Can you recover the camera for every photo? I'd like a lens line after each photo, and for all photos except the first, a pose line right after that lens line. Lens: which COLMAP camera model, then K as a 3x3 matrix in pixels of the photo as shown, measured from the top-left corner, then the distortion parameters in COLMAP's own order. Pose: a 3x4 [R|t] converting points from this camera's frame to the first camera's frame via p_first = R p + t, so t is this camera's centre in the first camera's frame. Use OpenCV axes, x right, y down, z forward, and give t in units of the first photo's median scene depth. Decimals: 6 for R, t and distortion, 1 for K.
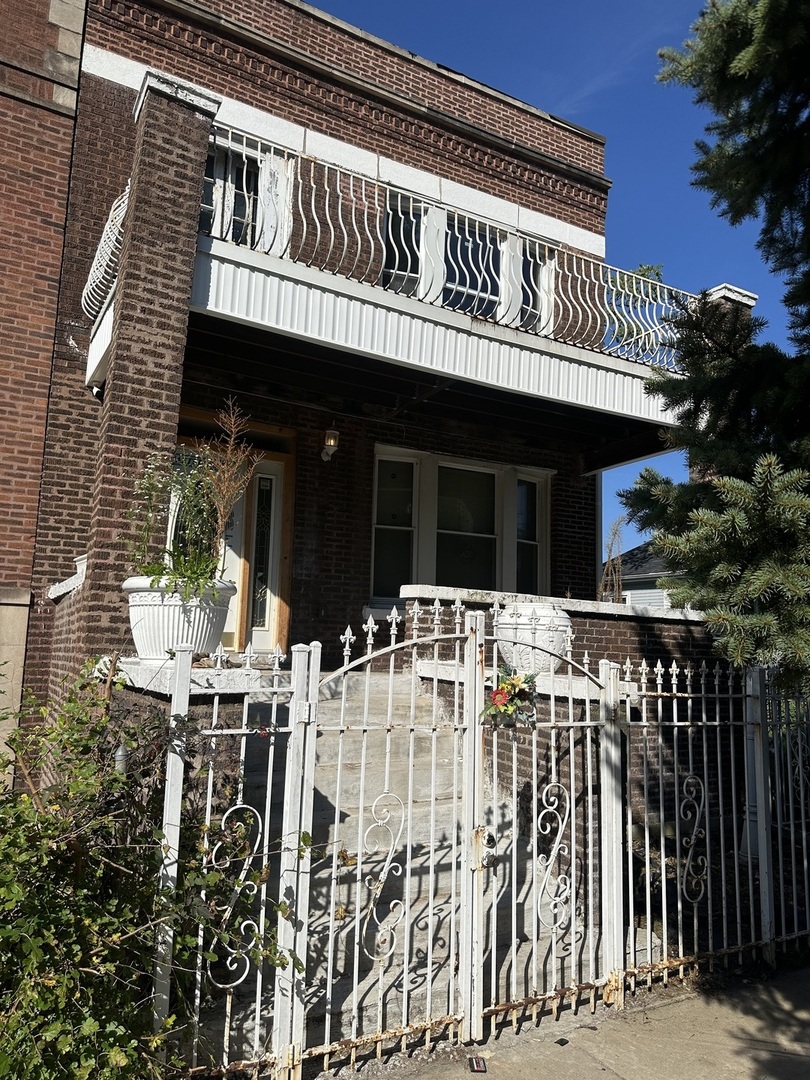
lens RADIAL K [[772.2, 0, 412.8], [0, 772.2, 541.3], [0, 0, 1]] dist [0.007674, -0.021507]
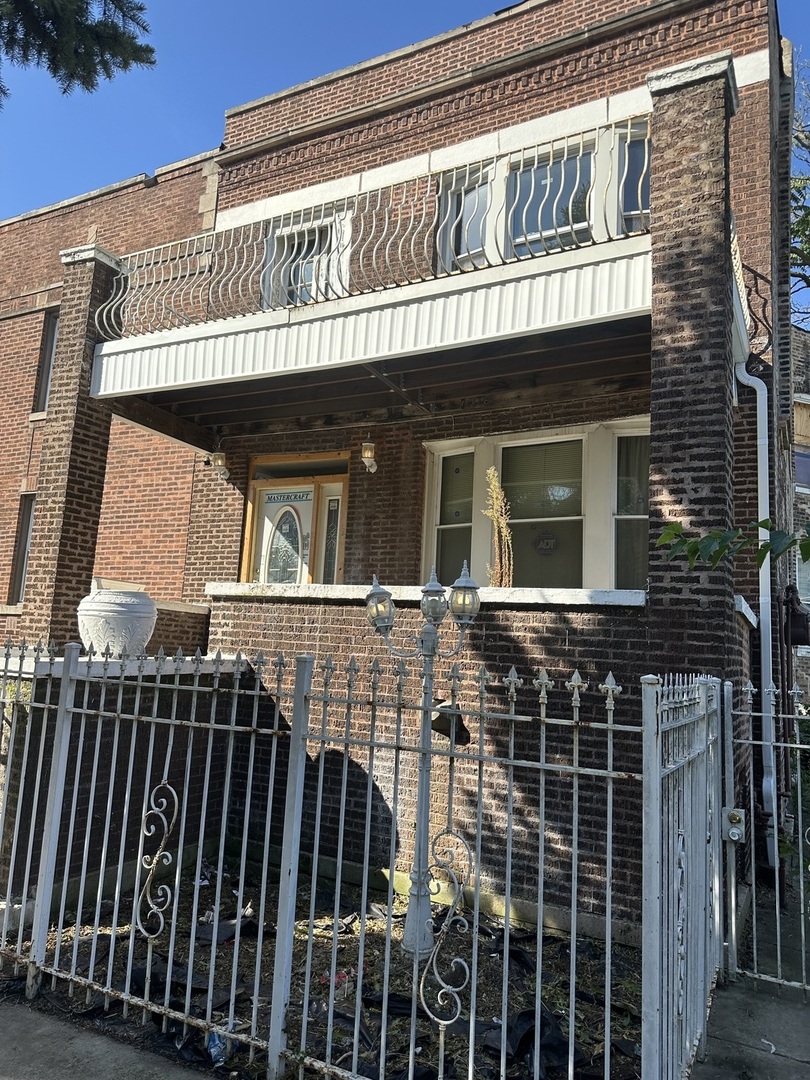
lens RADIAL K [[772.2, 0, 410.3], [0, 772.2, 540.8], [0, 0, 1]] dist [0.007674, -0.021507]
pose [[0.533242, -0.126370, -0.836471, 0.786353], [0.083848, 0.991806, -0.096385, 0.093406], [0.841797, -0.018739, 0.539469, 0.491458]]
